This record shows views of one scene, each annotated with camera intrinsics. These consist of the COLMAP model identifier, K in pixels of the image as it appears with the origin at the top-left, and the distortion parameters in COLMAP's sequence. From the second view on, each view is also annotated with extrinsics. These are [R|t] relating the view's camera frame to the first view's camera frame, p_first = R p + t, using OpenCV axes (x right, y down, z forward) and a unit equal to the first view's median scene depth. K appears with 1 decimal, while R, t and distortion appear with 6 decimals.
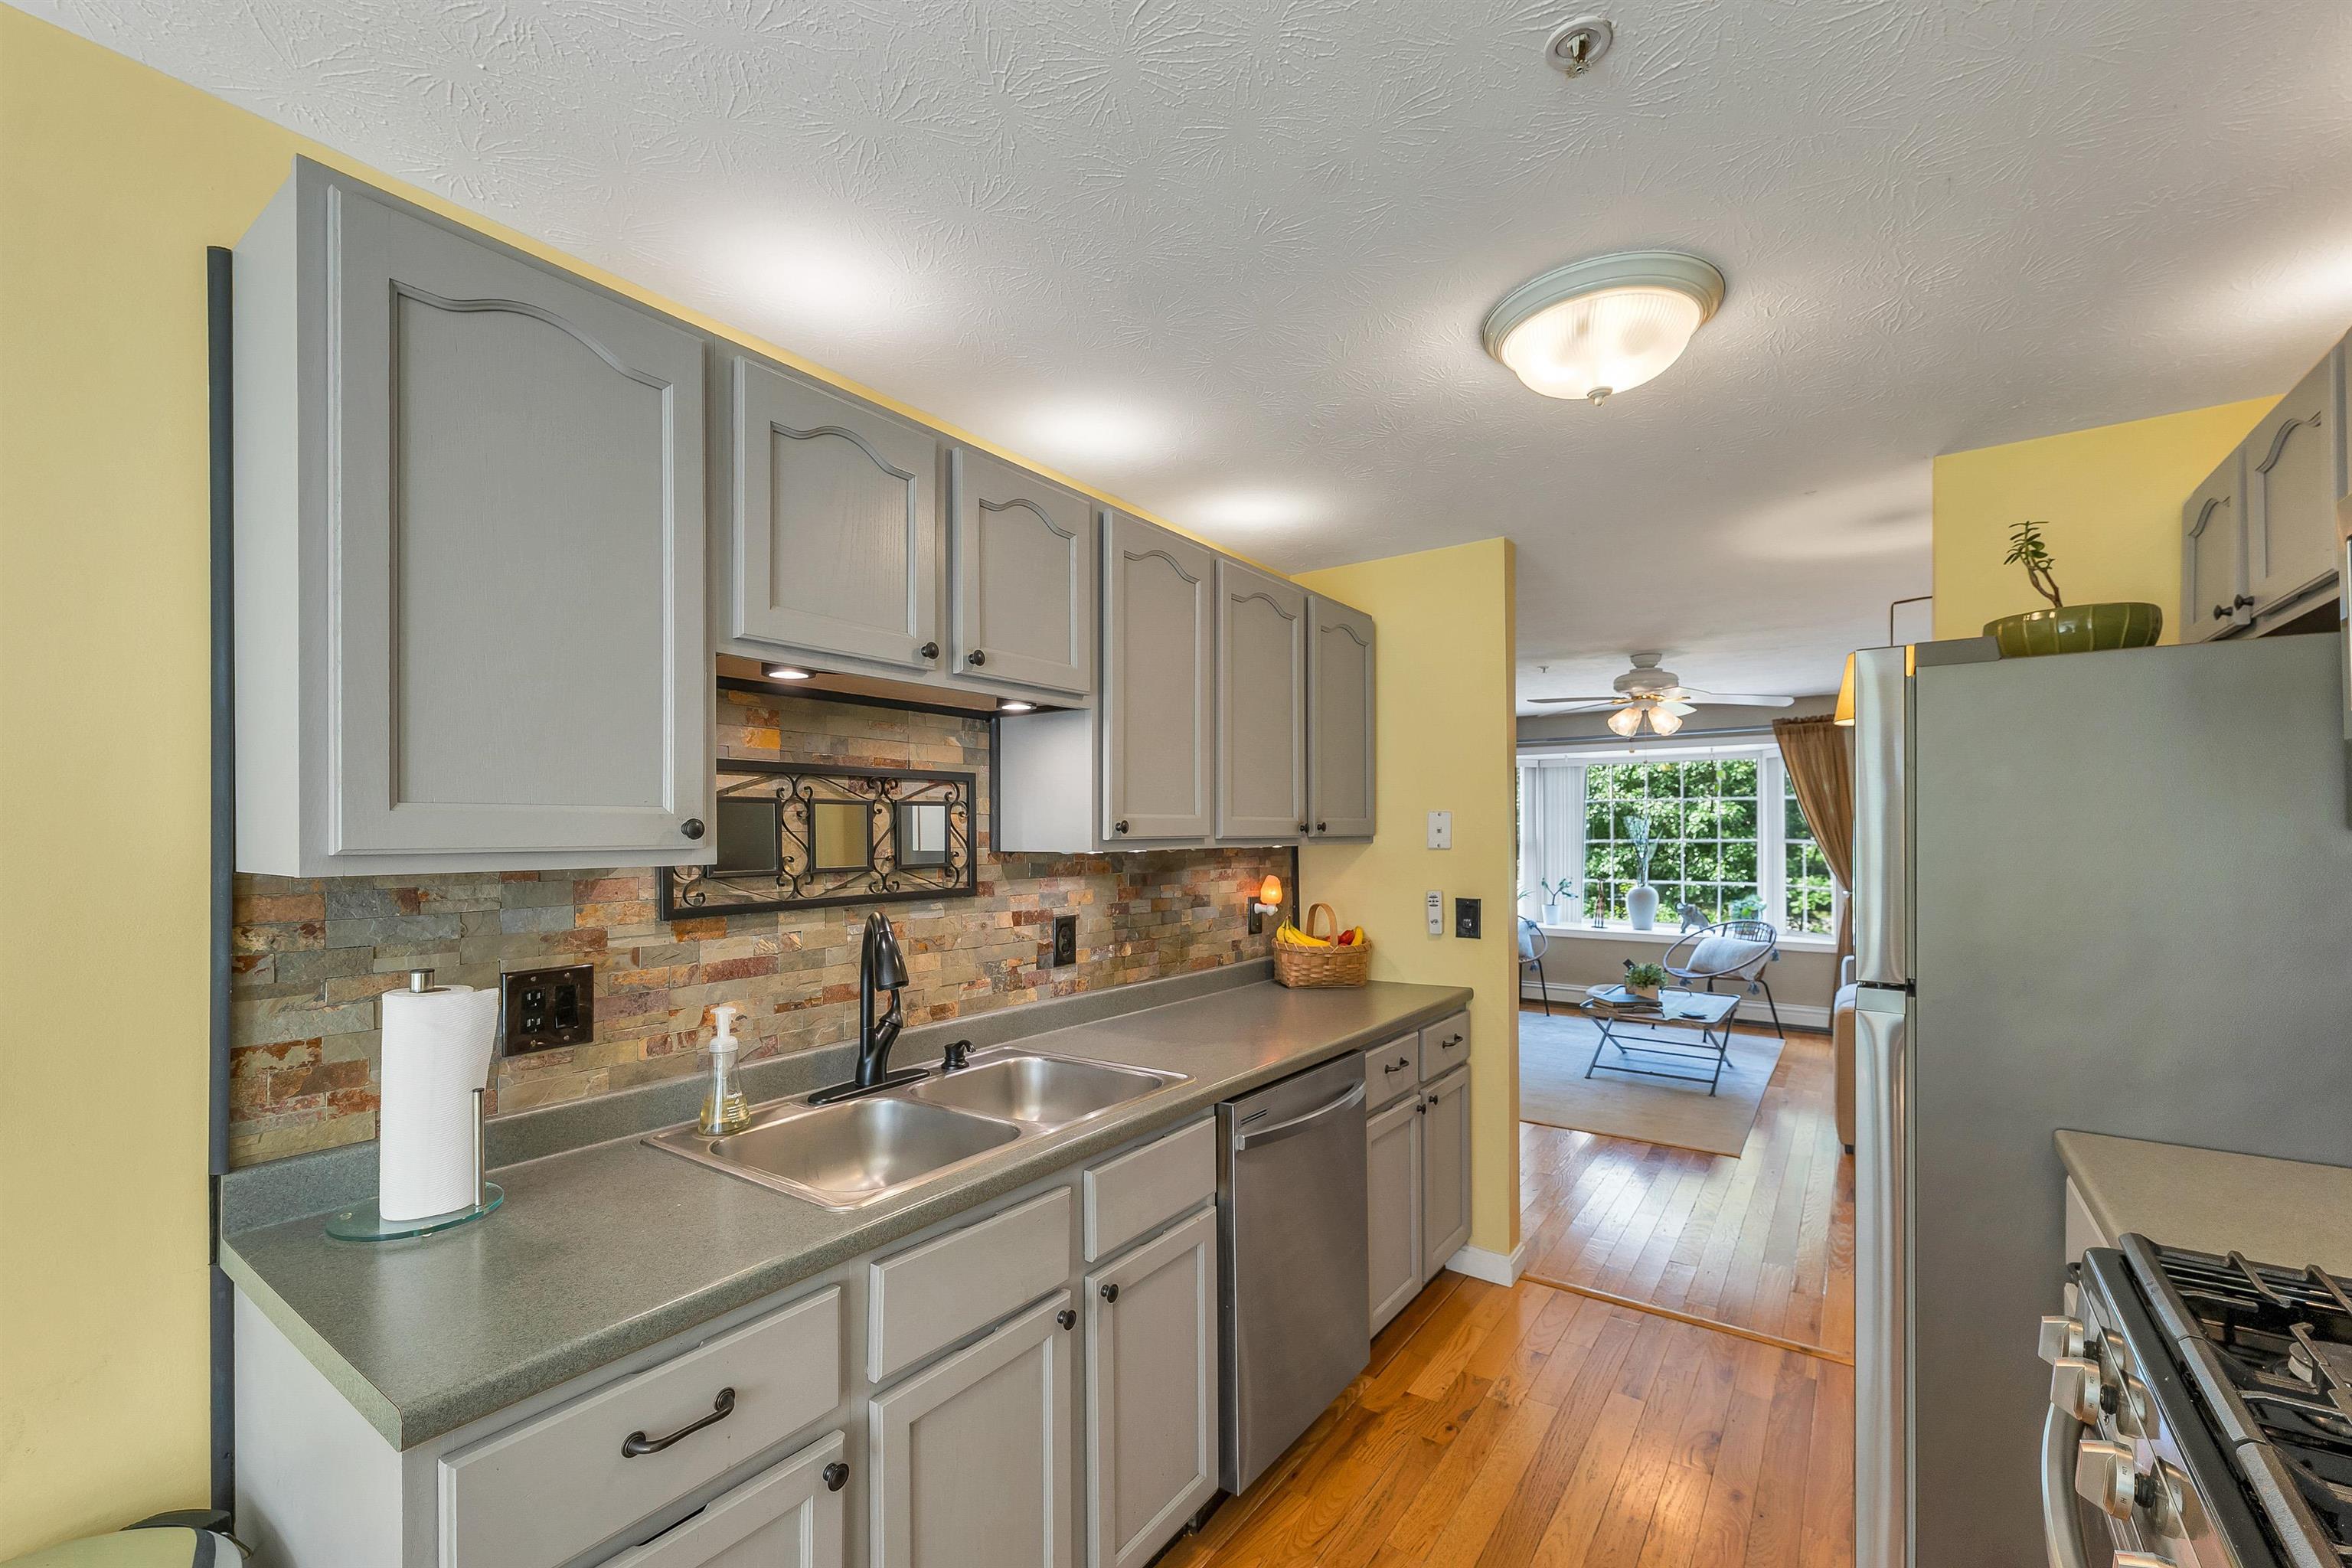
lens RADIAL K [[965.9, 0, 1189.2], [0, 965.9, 827.0], [0, 0, 1]] dist [0.001931, -0.000341]
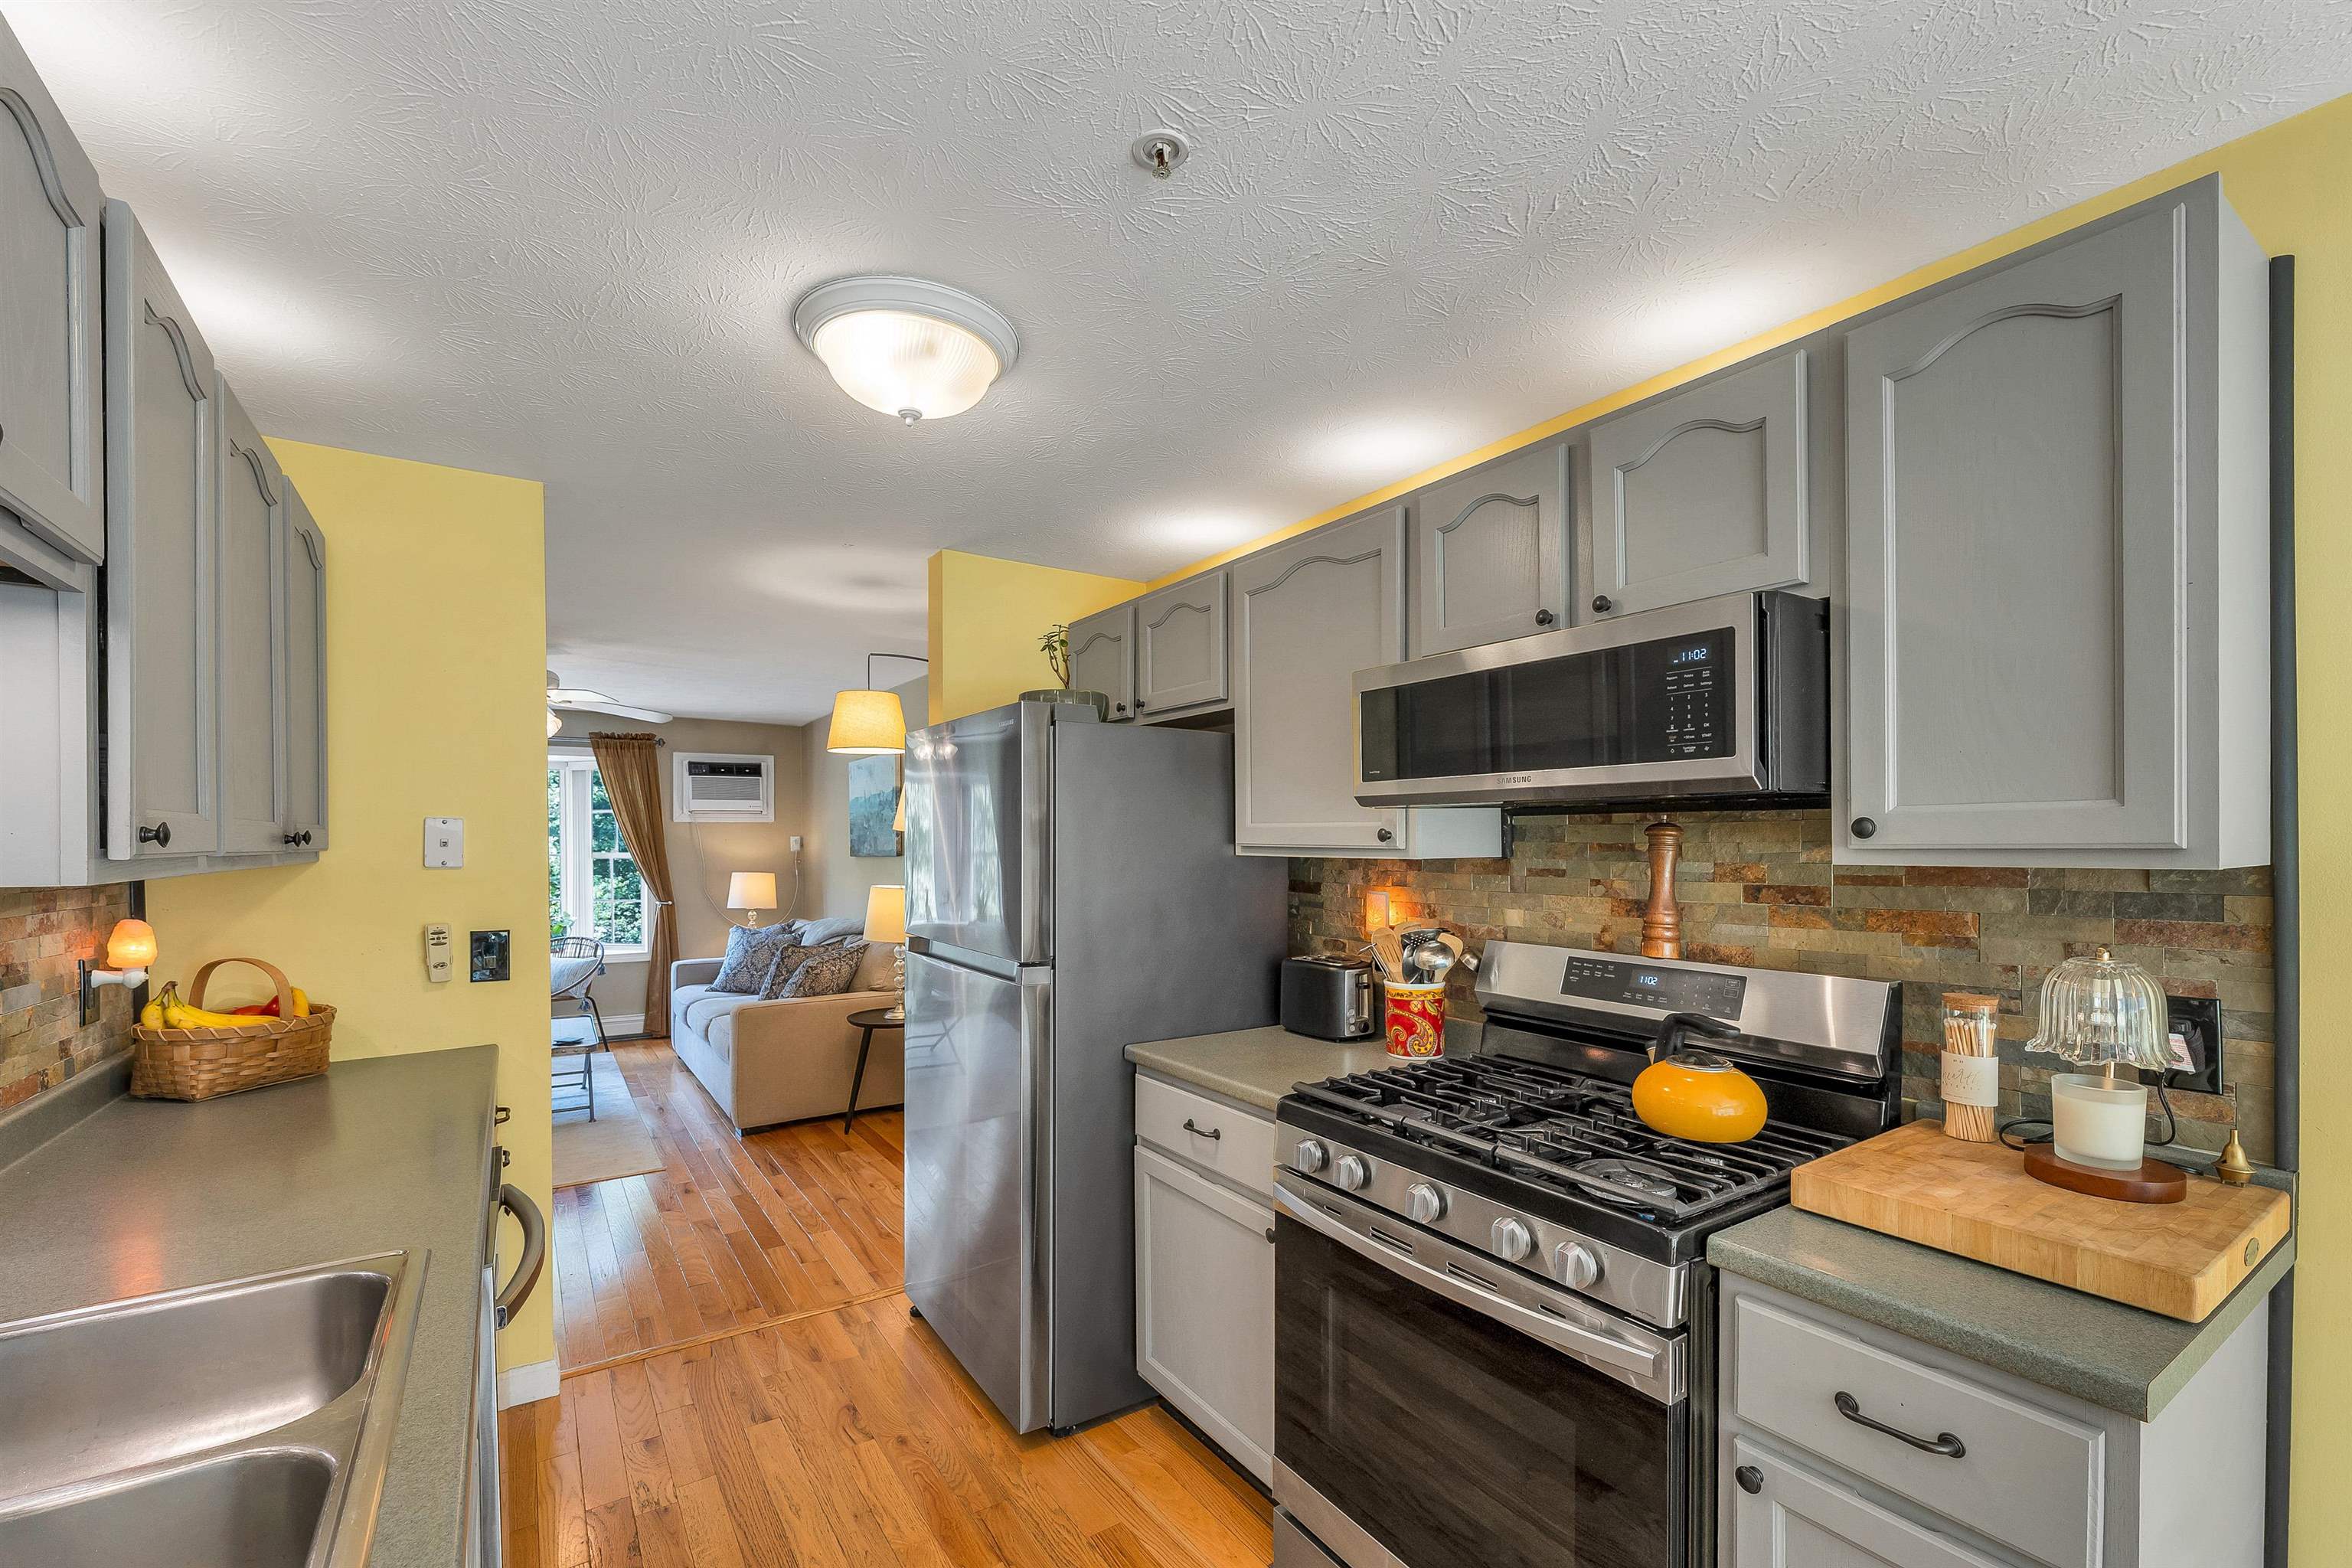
lens RADIAL K [[965.9, 0, 1152.9], [0, 965.9, 847.5], [0, 0, 1]] dist [0.001931, -0.000341]
pose [[0.365654, -0.001904, 0.930749, -0.242434], [-0.003674, 0.999987, 0.003489, 0.002359], [-0.930744, -0.004695, 0.365642, 0.215946]]
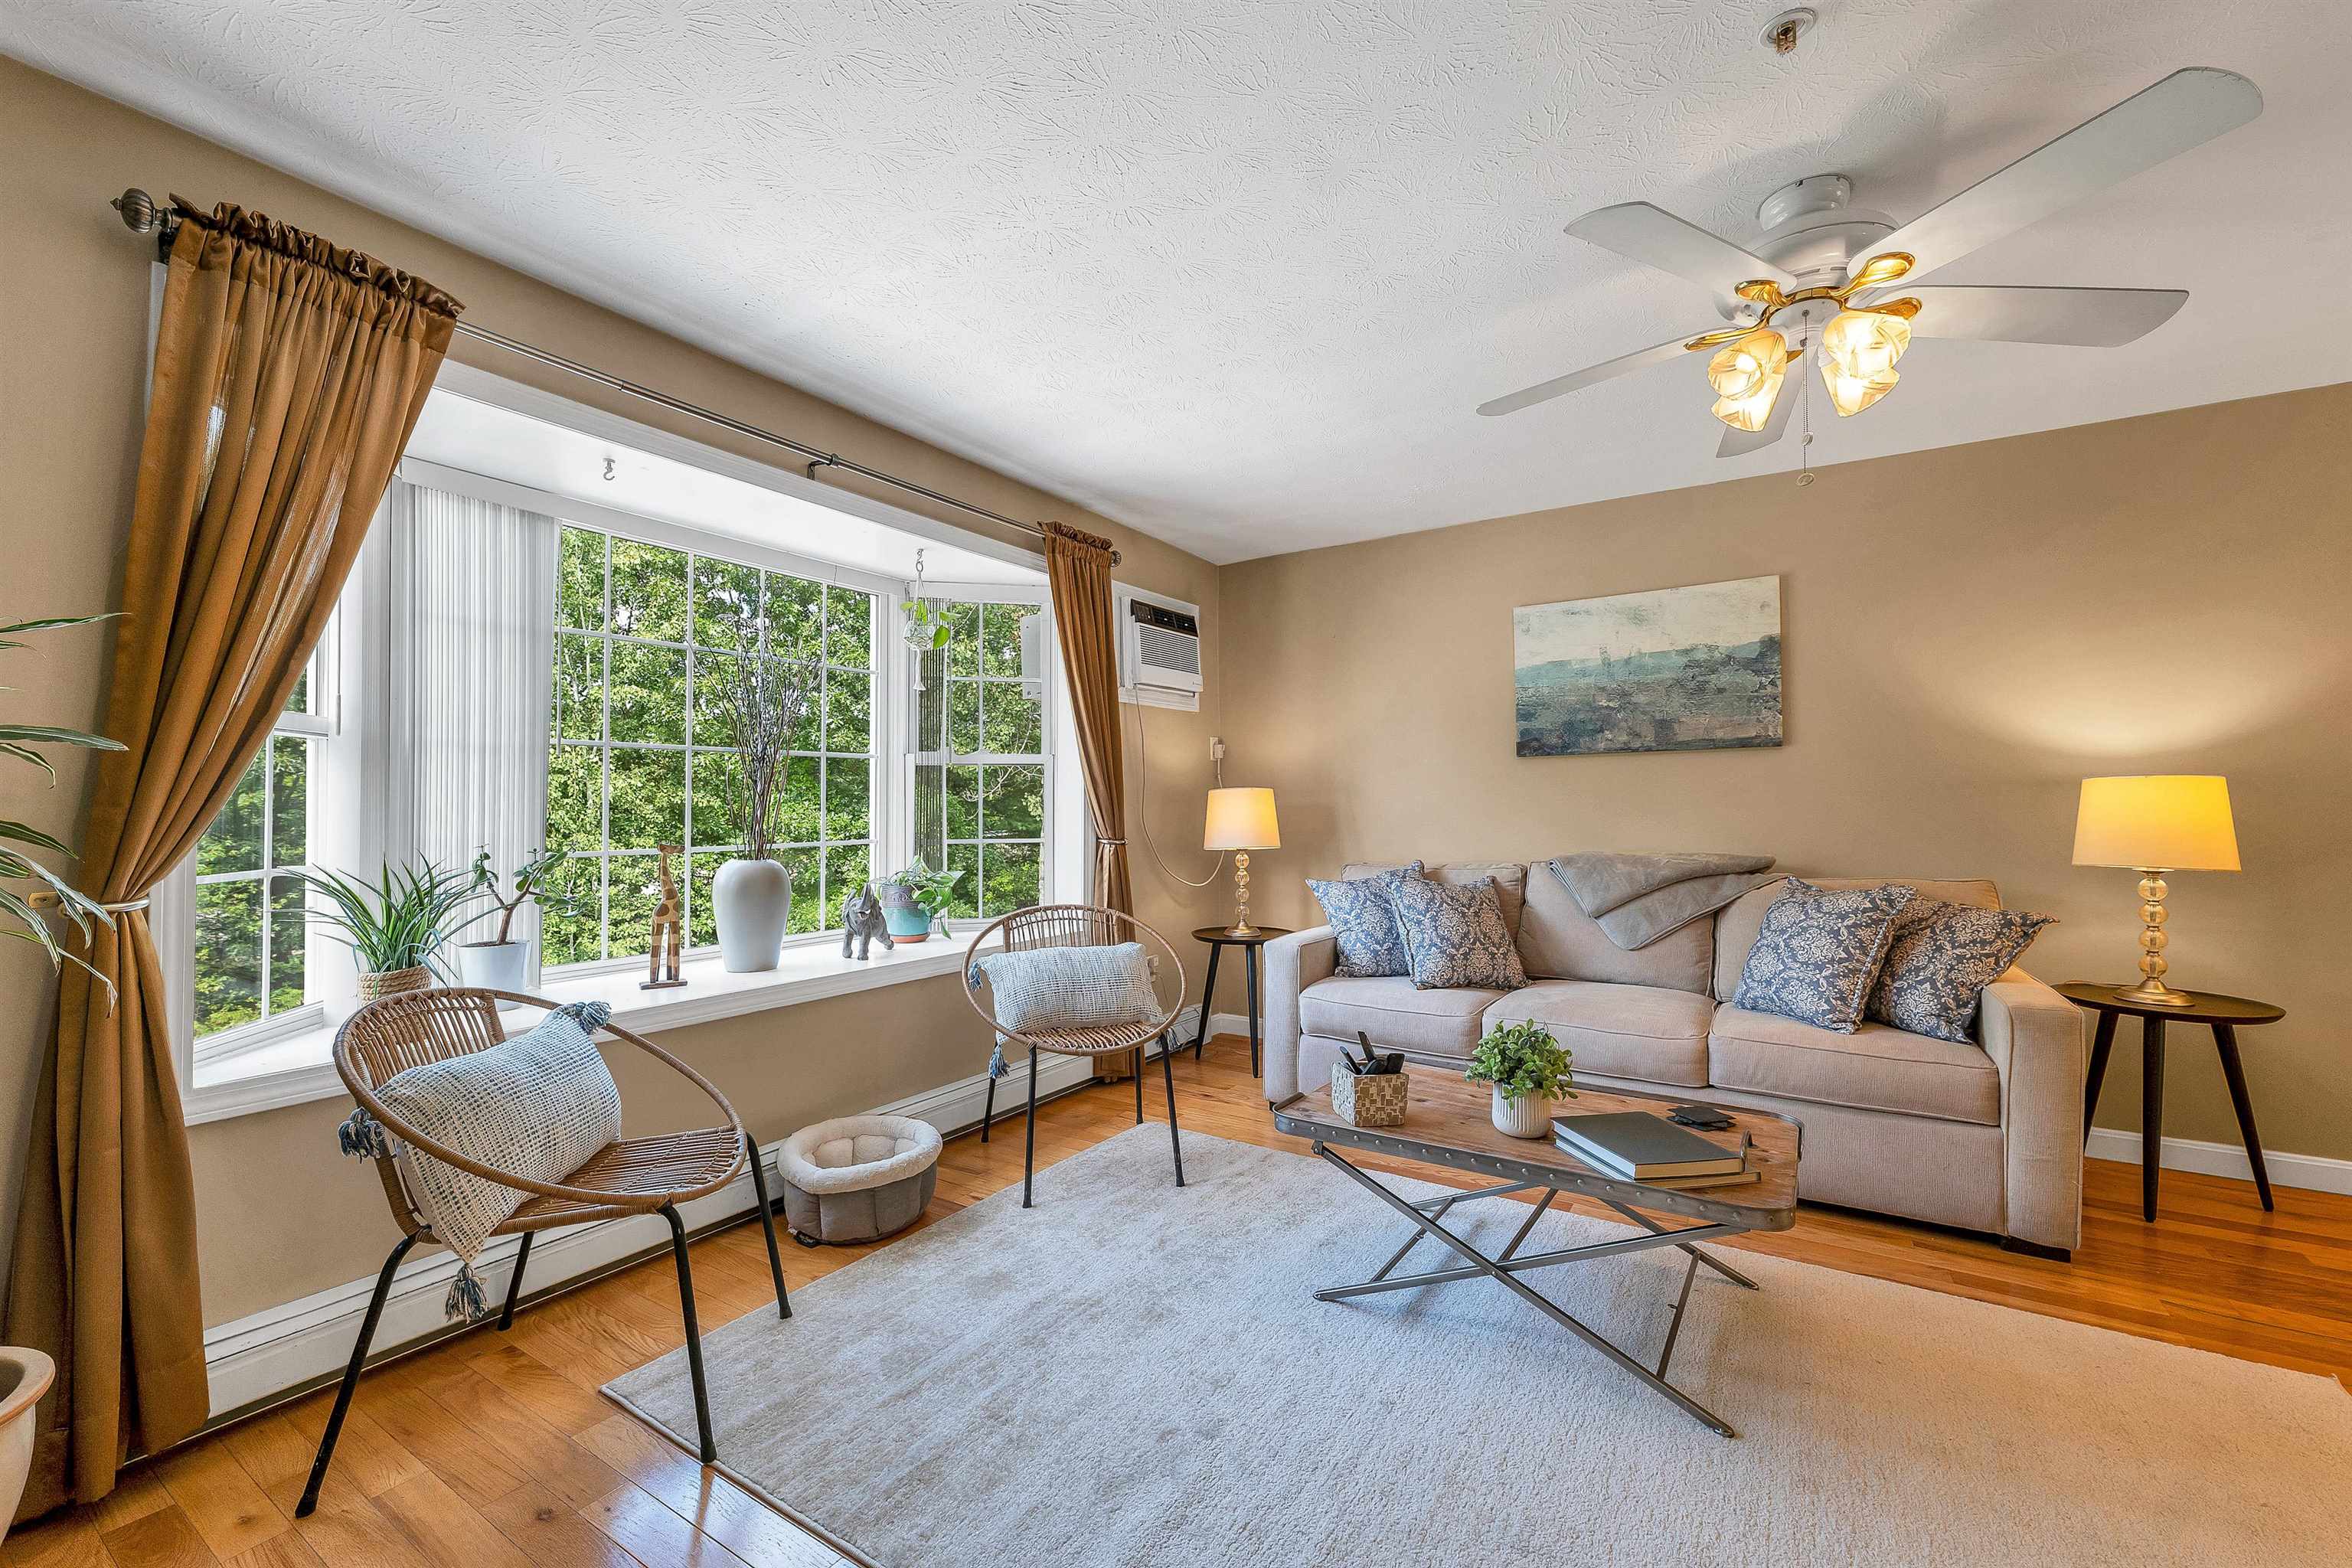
lens RADIAL K [[965.9, 0, 1161.9], [0, 965.9, 793.8], [0, 0, 1]] dist [0.001931, -0.000341]
pose [[-0.023487, 0.015377, 0.999606, 0.167293], [-0.001825, 0.999879, -0.015424, 0.100681], [-0.999722, -0.002186, -0.023456, 2.089795]]
